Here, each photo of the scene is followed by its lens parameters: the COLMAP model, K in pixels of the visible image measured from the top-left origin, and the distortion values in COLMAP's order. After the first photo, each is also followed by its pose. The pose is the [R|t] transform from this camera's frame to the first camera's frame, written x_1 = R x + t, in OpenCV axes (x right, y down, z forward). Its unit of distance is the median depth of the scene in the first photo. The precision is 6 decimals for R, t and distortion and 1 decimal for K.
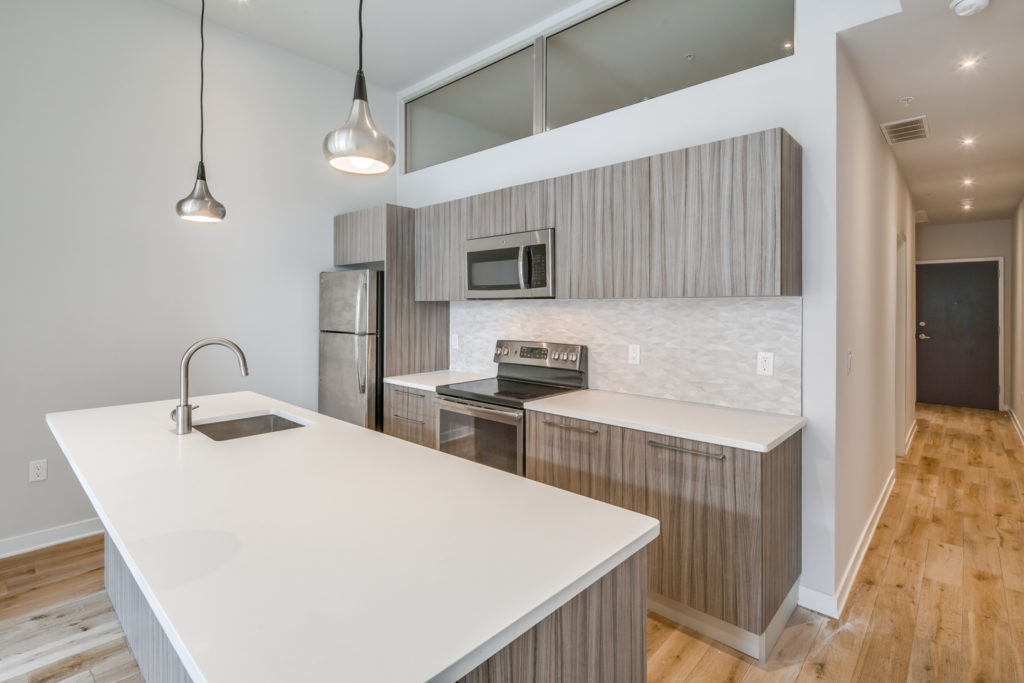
lens RADIAL K [[490.3, 0, 512.1], [0, 490.3, 307.0], [0, 0, 1]] dist [-0.000684, 0.000469]
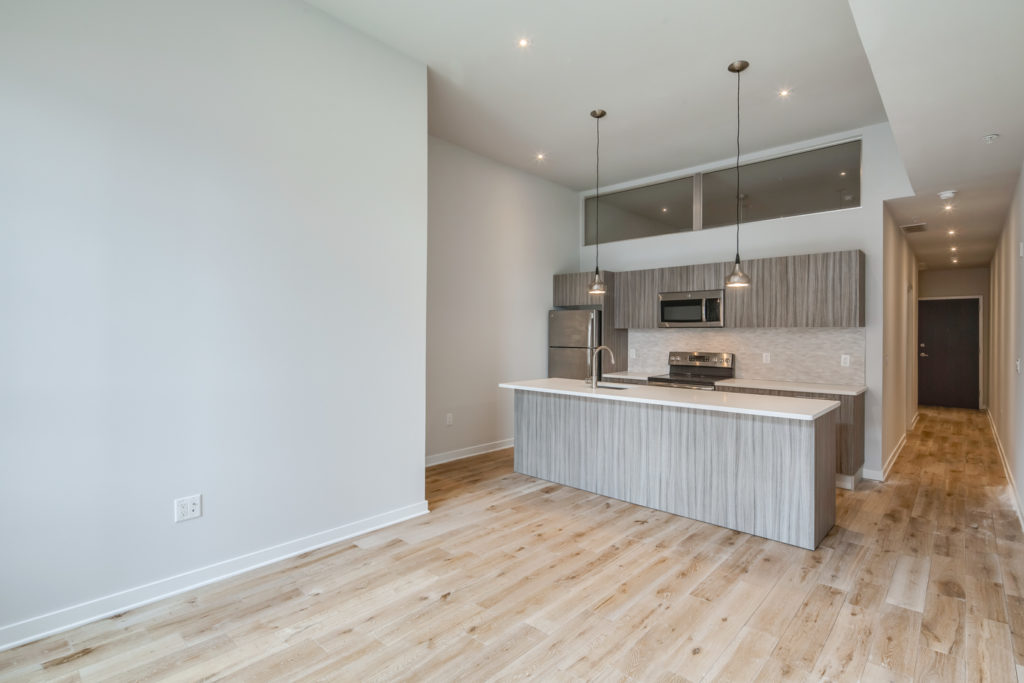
lens RADIAL K [[486.9, 0, 510.8], [0, 486.9, 332.6], [0, 0, 1]] dist [-0.000431, -0.000669]
pose [[0.999992, 0.001367, -0.003733, -0.680982], [-0.001365, 0.999999, 0.000526, 0.001659], [0.003734, -0.000521, 0.999993, -0.802603]]
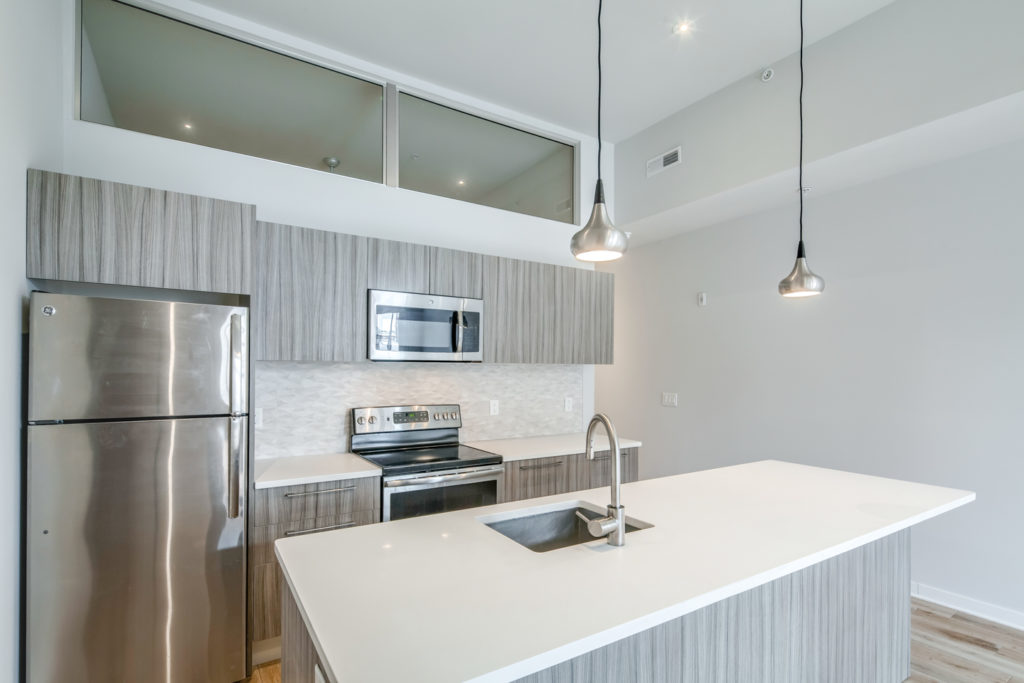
lens RADIAL K [[494.4, 0, 496.2], [0, 494.4, 368.3], [0, 0, 1]] dist [-0.000713, -0.000126]
pose [[0.271340, 0.000597, 0.962483, -0.942429], [-0.006223, 0.999980, 0.001134, -0.005583], [-0.962464, -0.006297, 0.271338, 0.632800]]
